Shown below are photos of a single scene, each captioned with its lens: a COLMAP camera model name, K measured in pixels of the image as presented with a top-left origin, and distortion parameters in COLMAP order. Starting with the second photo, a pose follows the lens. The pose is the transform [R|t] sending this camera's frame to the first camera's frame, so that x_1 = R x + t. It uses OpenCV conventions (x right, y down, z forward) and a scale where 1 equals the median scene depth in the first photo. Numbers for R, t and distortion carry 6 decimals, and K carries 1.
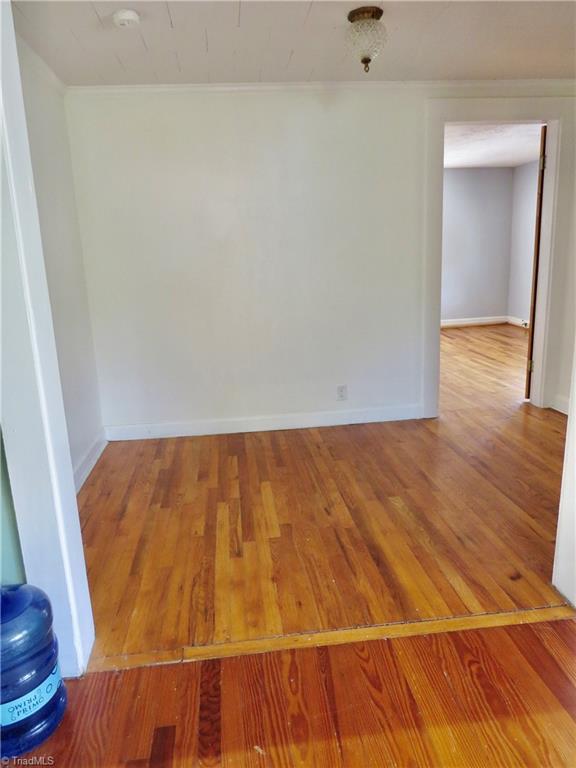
lens RADIAL K [[549.4, 0, 288.0], [0, 549.4, 384.0], [0, 0, 1]] dist [-0.001785, -0.000111]
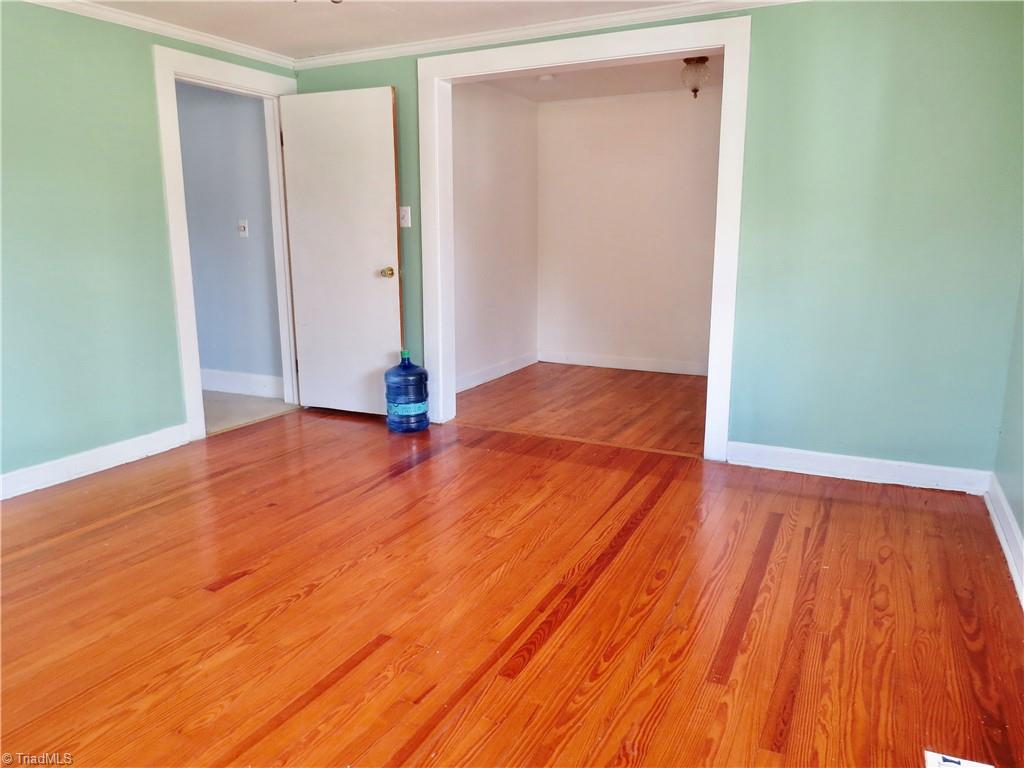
lens RADIAL K [[732.5, 0, 512.0], [0, 732.5, 384.0], [0, 0, 1]] dist [-0.001785, -0.000111]
pose [[0.832877, 0.151236, -0.532394, 1.085299], [-0.157380, 0.986947, 0.034153, 0.209977], [0.530610, 0.055343, 0.845807, -1.007518]]
